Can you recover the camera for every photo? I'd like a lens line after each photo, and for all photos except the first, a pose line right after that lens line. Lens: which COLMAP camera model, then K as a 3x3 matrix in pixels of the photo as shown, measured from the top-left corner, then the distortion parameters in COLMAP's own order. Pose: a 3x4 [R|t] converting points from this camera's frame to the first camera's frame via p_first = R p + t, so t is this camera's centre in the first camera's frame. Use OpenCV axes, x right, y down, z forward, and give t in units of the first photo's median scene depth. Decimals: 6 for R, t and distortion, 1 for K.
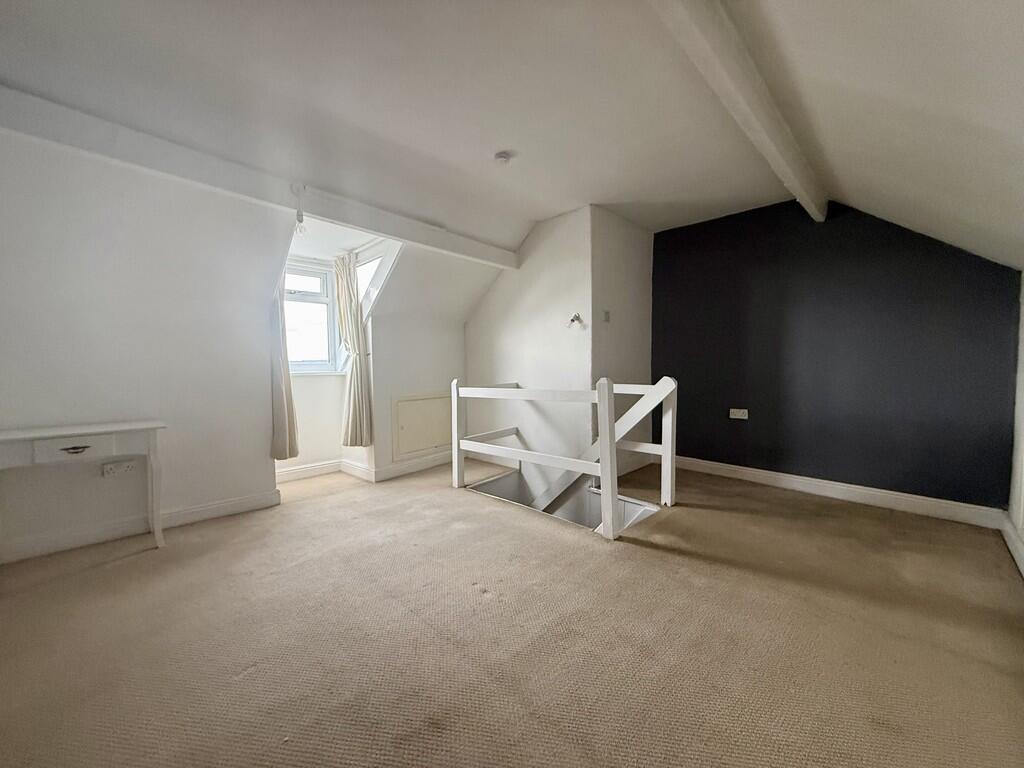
lens RADIAL K [[406.9, 0, 508.2], [0, 406.9, 384.0], [0, 0, 1]] dist [-0.003352, -0.001517]
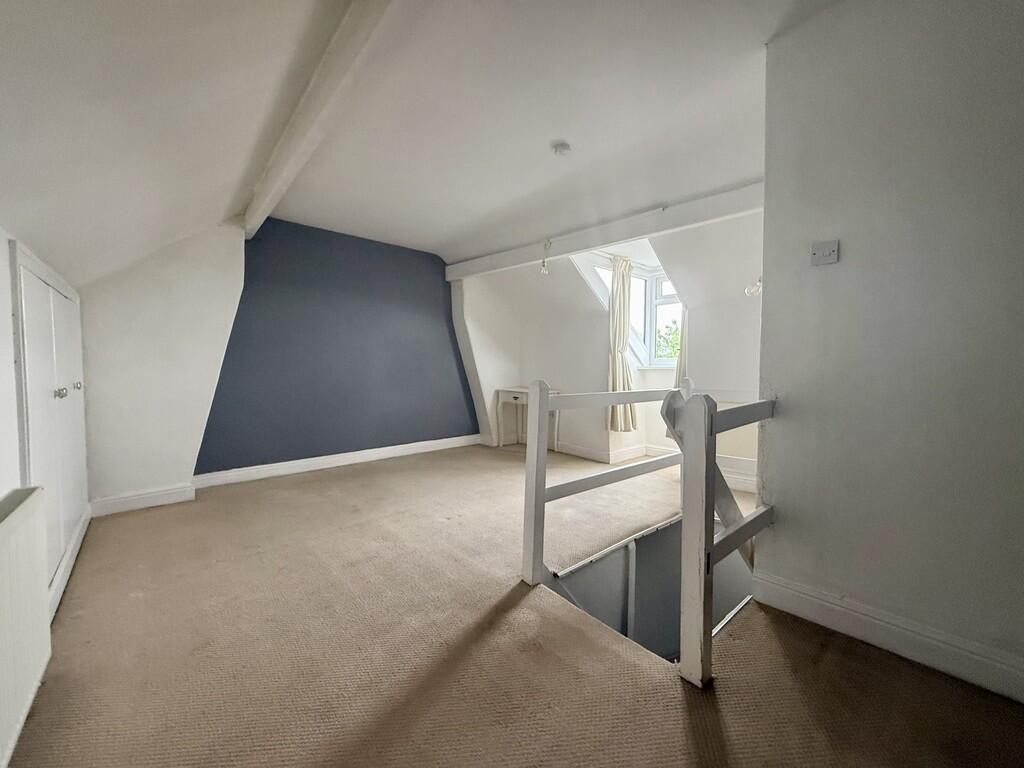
lens RADIAL K [[406.9, 0, 508.3], [0, 406.9, 382.6], [0, 0, 1]] dist [-0.003352, -0.001517]
pose [[-0.085364, 0.062405, -0.994394, 1.072471], [-0.039533, 0.997039, 0.065965, -0.063117], [0.995565, 0.044942, -0.082644, 1.050815]]
